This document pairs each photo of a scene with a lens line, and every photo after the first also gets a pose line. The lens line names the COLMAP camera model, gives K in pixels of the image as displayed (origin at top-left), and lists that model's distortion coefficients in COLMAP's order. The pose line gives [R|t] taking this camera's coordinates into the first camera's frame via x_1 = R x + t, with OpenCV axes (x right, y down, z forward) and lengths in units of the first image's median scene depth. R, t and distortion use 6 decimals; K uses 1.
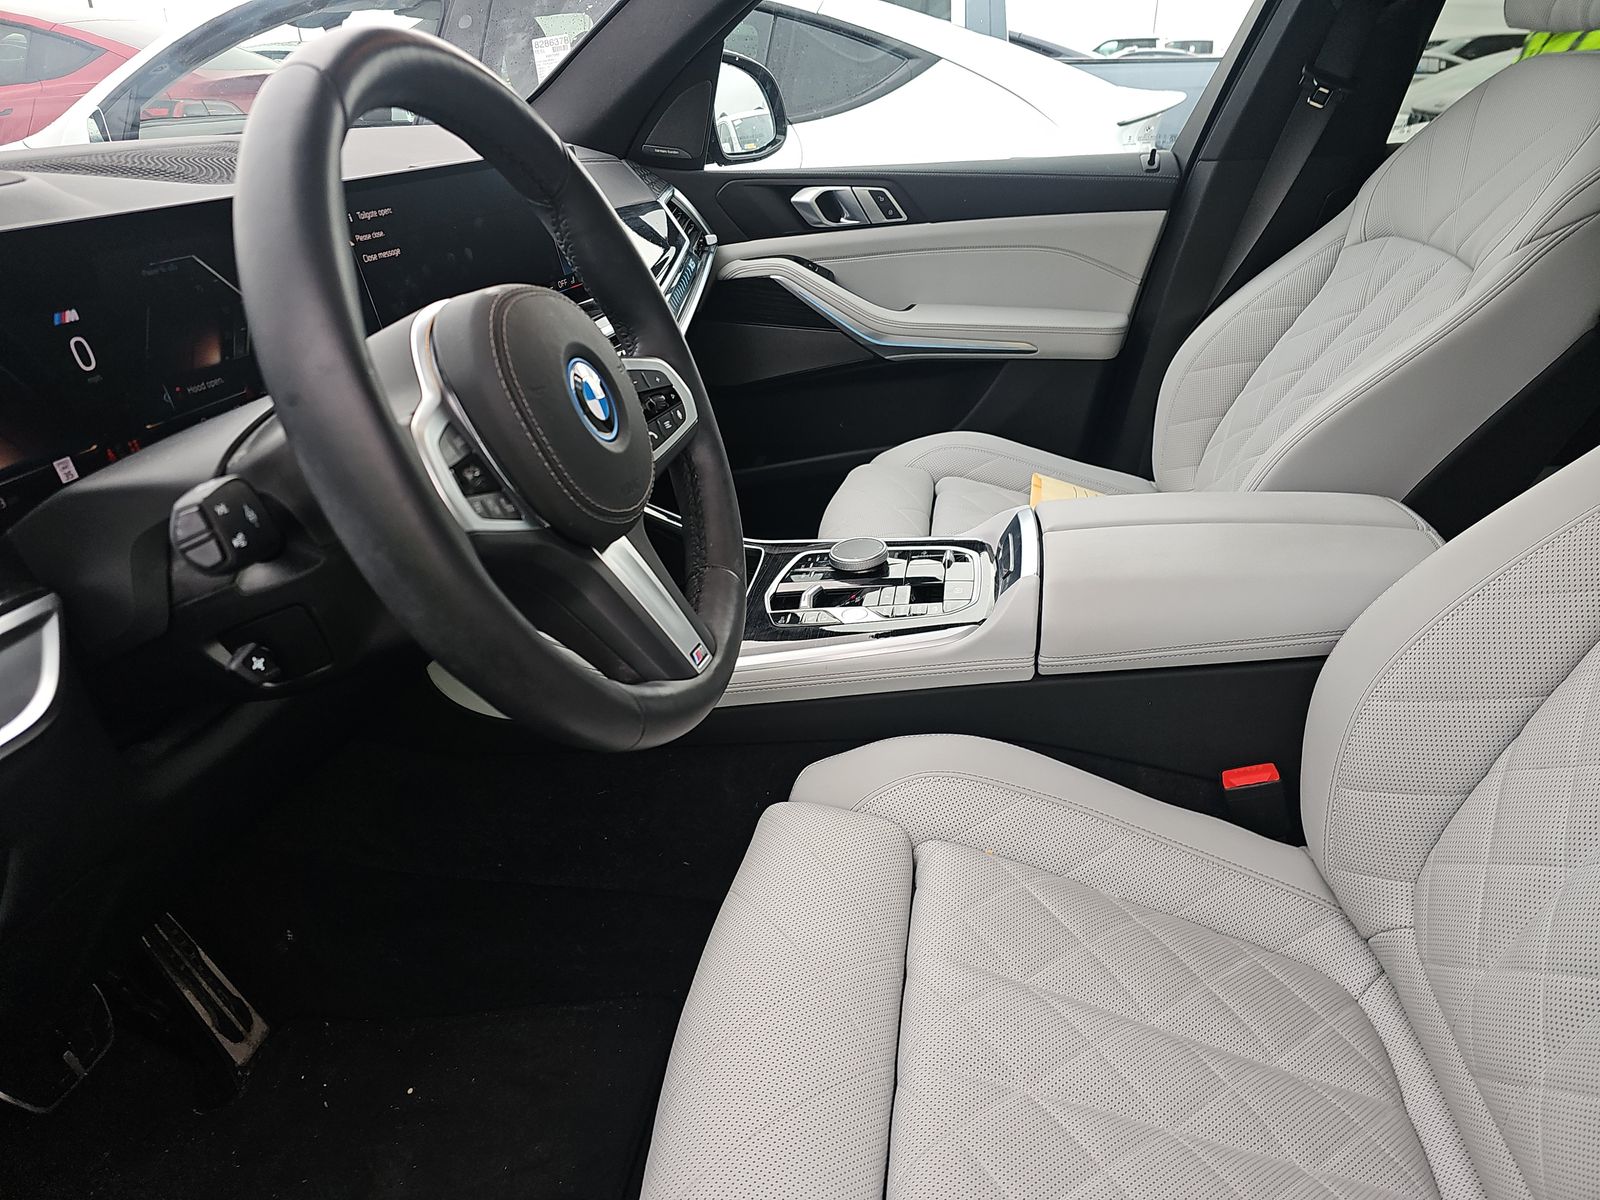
lens RADIAL K [[1061.2, 0, 801.1], [0, 1061.2, 602.4], [0, 0, 1]] dist [0.050997, -0.056608]
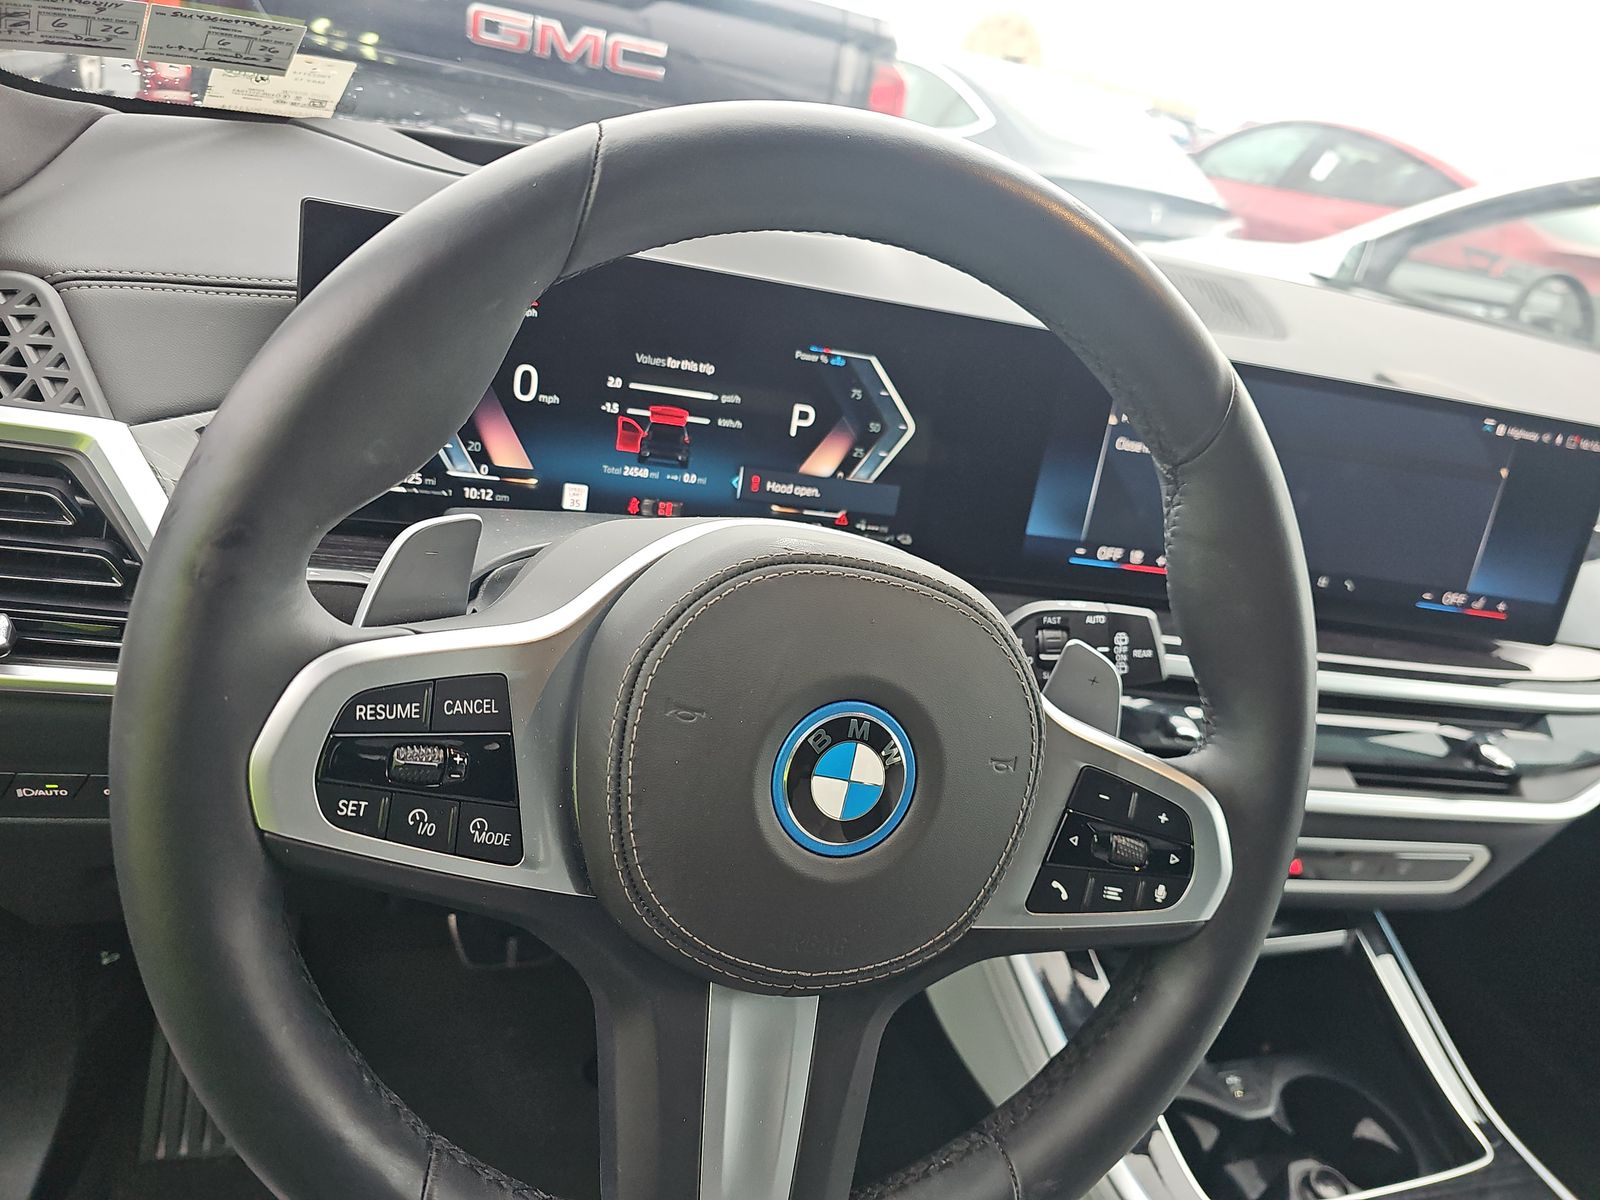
lens RADIAL K [[1061.2, 0, 801.1], [0, 1061.2, 602.4], [0, 0, 1]] dist [0.050997, -0.056608]
pose [[0.438986, 0.489056, -0.753734, 0.137011], [-0.574740, 0.797654, 0.182816, -0.287375], [0.690627, 0.352948, 0.631239, 0.491033]]
